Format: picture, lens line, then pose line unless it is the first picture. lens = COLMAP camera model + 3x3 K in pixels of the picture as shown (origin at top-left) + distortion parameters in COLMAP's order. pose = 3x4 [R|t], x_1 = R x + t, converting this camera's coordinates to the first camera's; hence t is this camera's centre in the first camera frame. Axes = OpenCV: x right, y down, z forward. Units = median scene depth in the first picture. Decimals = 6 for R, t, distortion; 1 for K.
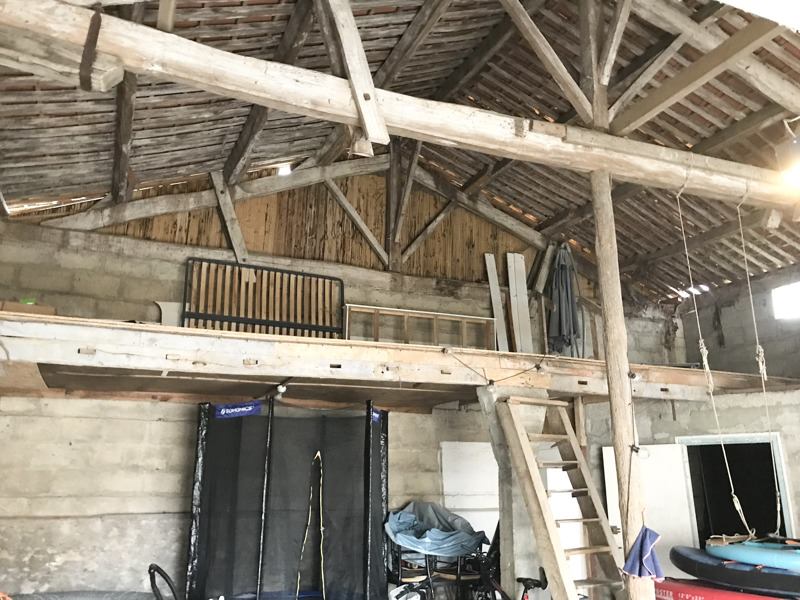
lens RADIAL K [[652.8, 0, 400.0], [0, 652.8, 300.0], [0, 0, 1]] dist [0.024875, -0.009649]
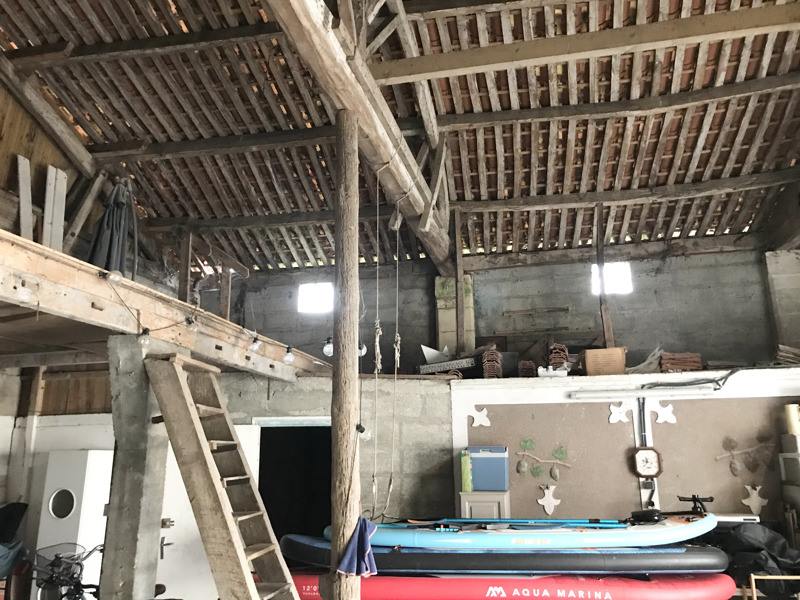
lens RADIAL K [[652.8, 0, 400.0], [0, 652.8, 300.0], [0, 0, 1]] dist [0.024875, -0.009649]
pose [[0.602745, 0.186541, 0.775823, -0.160447], [-0.207097, 0.975543, -0.073667, 0.054940], [-0.770591, -0.116268, 0.626635, 0.212140]]
